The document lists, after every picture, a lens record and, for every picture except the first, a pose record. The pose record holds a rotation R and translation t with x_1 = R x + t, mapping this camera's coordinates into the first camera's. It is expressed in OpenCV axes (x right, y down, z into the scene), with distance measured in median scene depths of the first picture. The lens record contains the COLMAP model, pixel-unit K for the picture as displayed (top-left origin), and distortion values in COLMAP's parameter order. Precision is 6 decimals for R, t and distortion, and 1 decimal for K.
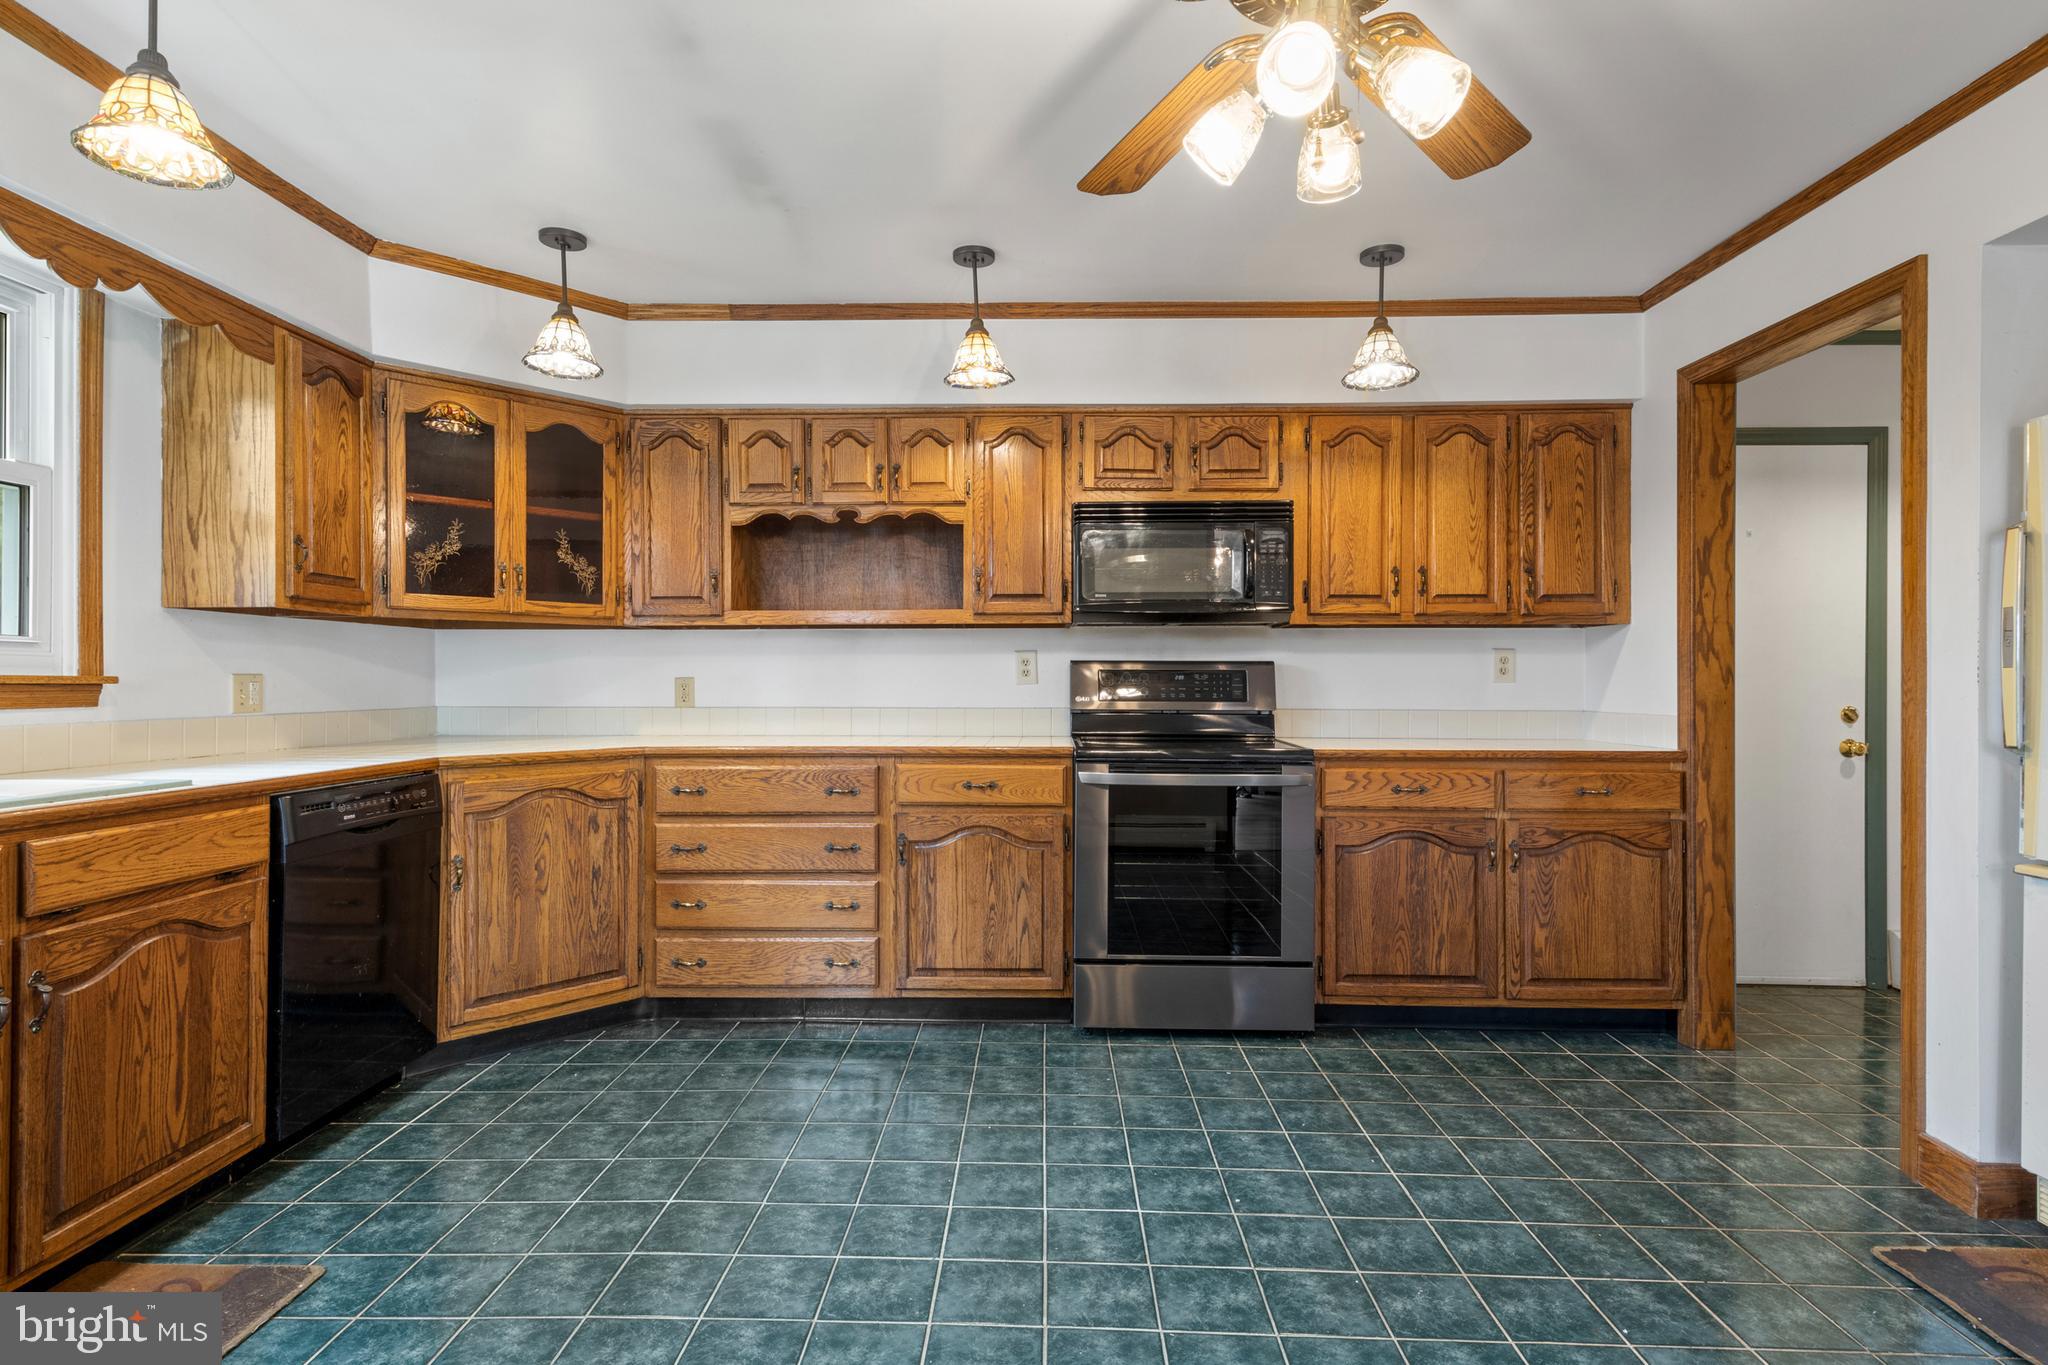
lens RADIAL K [[1039.2, 0, 1029.6], [0, 1039.2, 676.1], [0, 0, 1]] dist [0.033247, -0.015145]
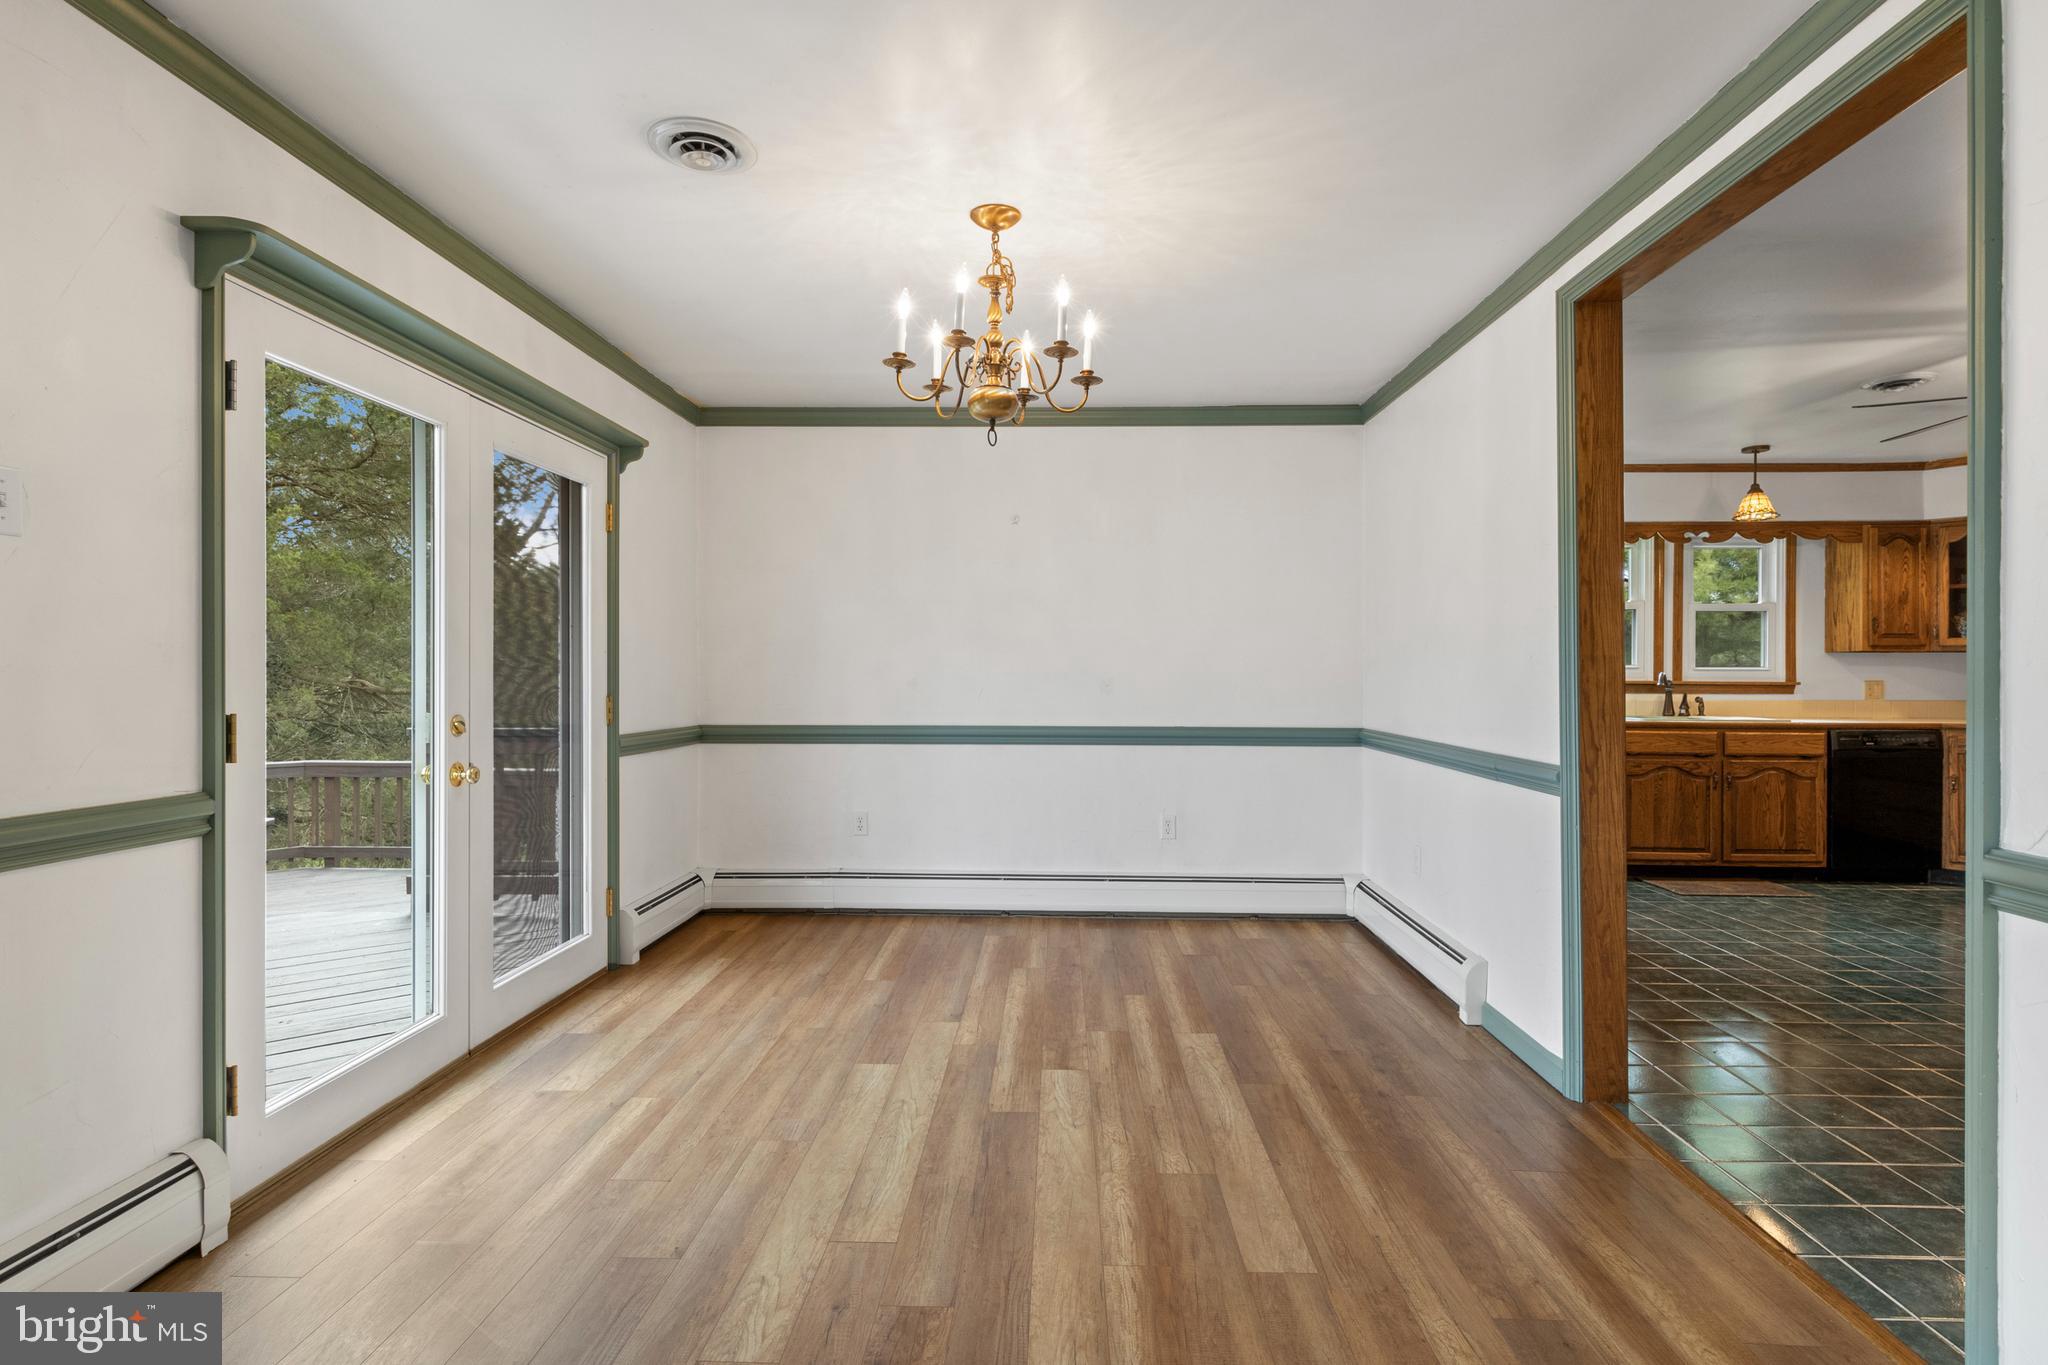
lens RADIAL K [[1021.2, 0, 1027.5], [0, 1021.2, 680.1], [0, 0, 1]] dist [0.007696, 0.001121]
pose [[-0.015111, 0.002093, -0.999884, 1.248429], [0.000126, 0.999998, 0.002091, -0.007273], [0.999886, -0.000094, -0.015111, -0.618782]]
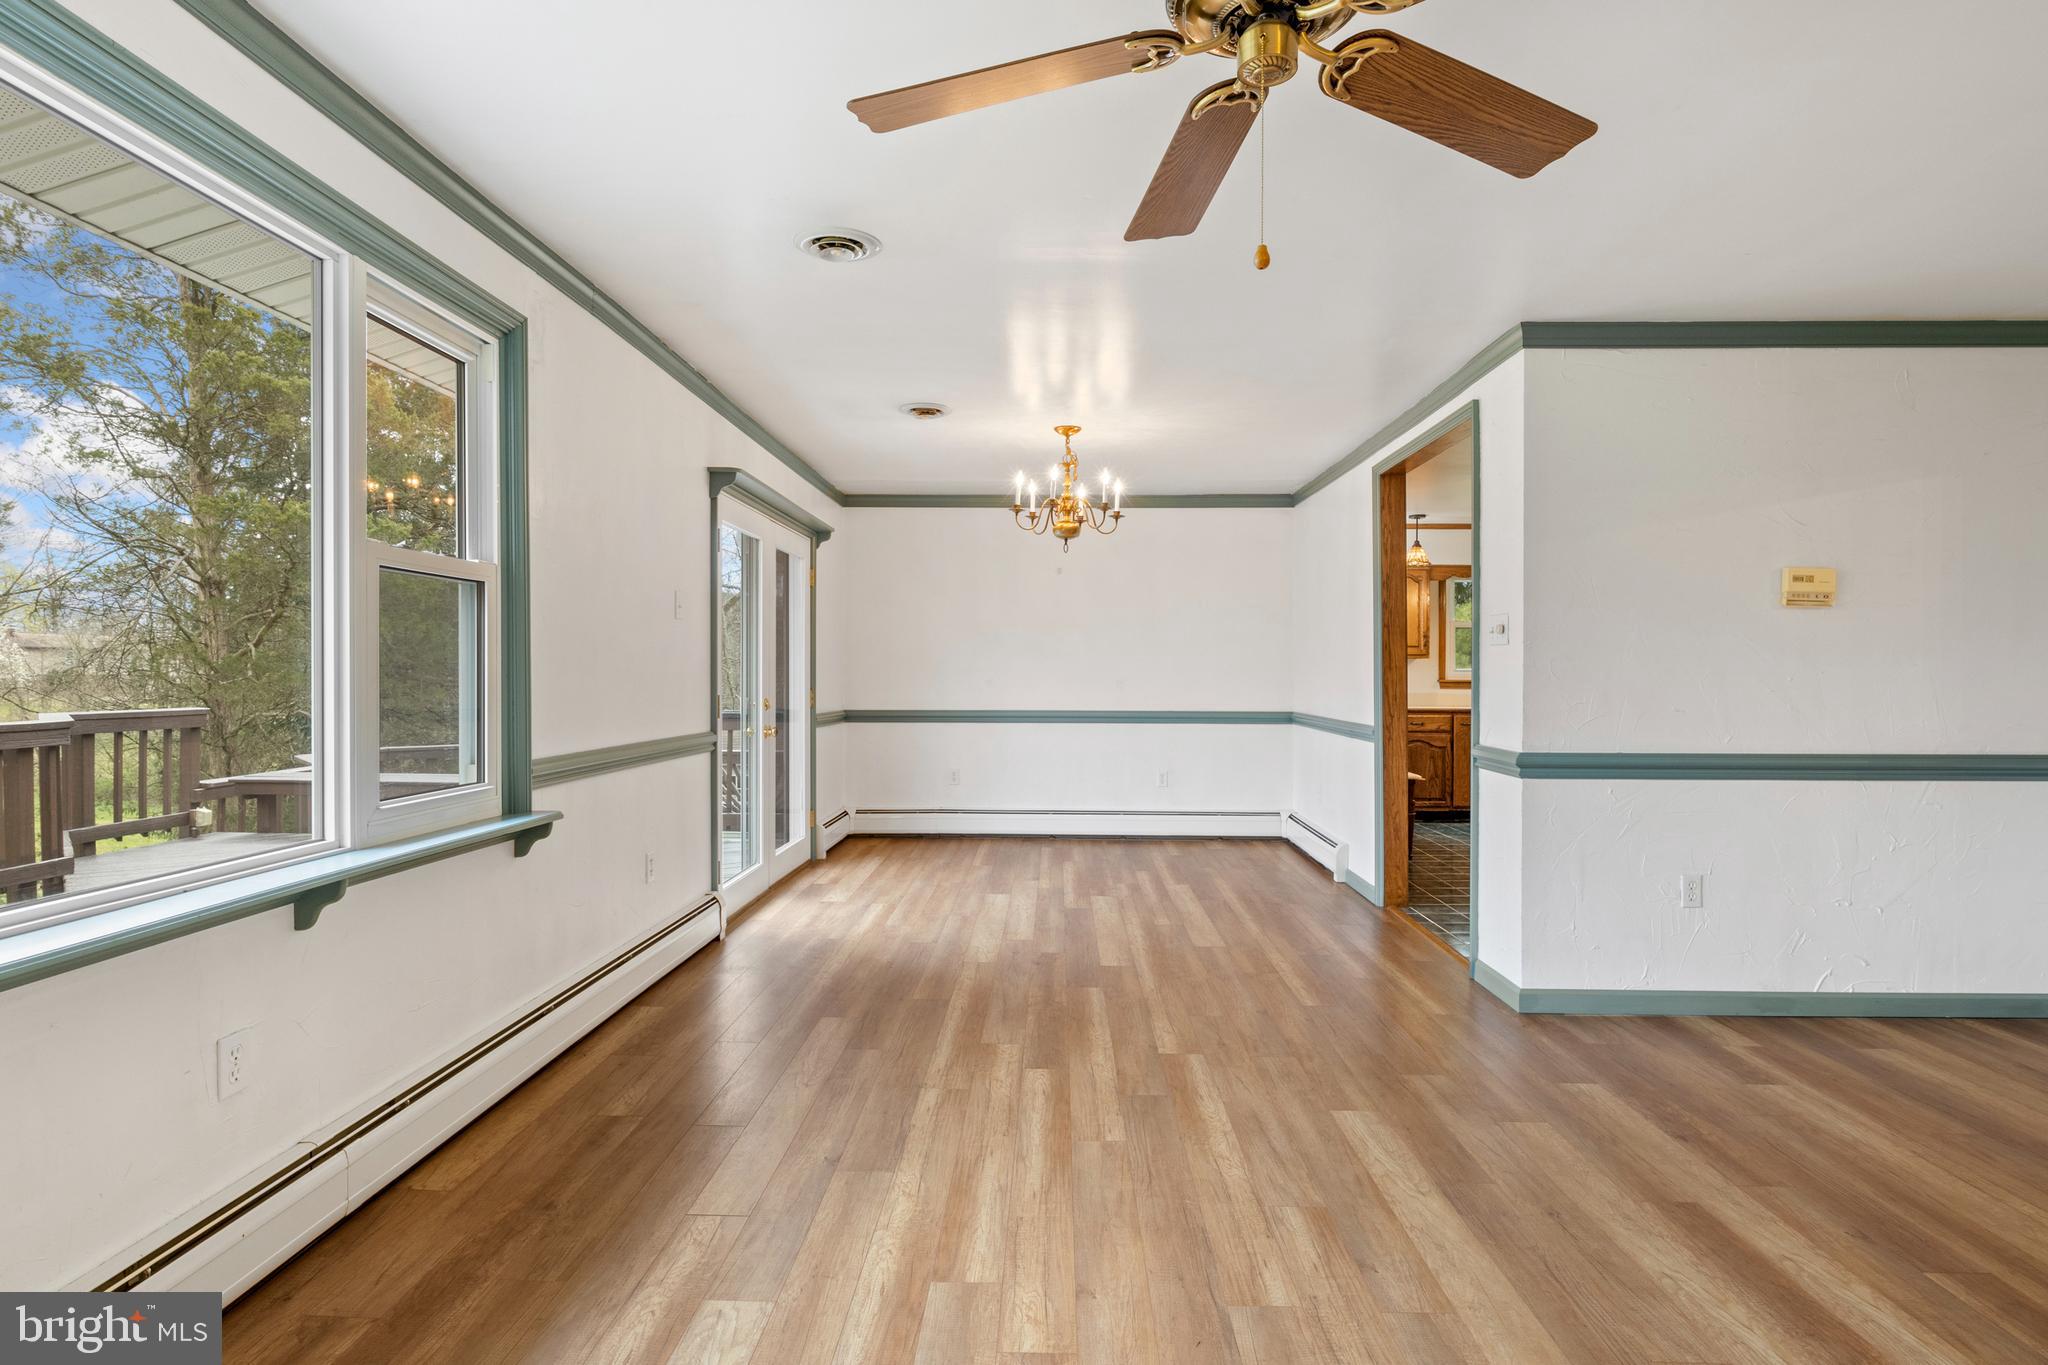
lens RADIAL K [[1052.1, 0, 1024.0], [0, 1052.1, 682.5], [0, 0, 1]] dist [-0.005175, -0.000279]
pose [[-0.014531, 0.004494, -0.999884, 2.016723], [0.000061, 0.999990, 0.004494, -0.007787], [0.999894, 0.000004, -0.014531, -0.701116]]
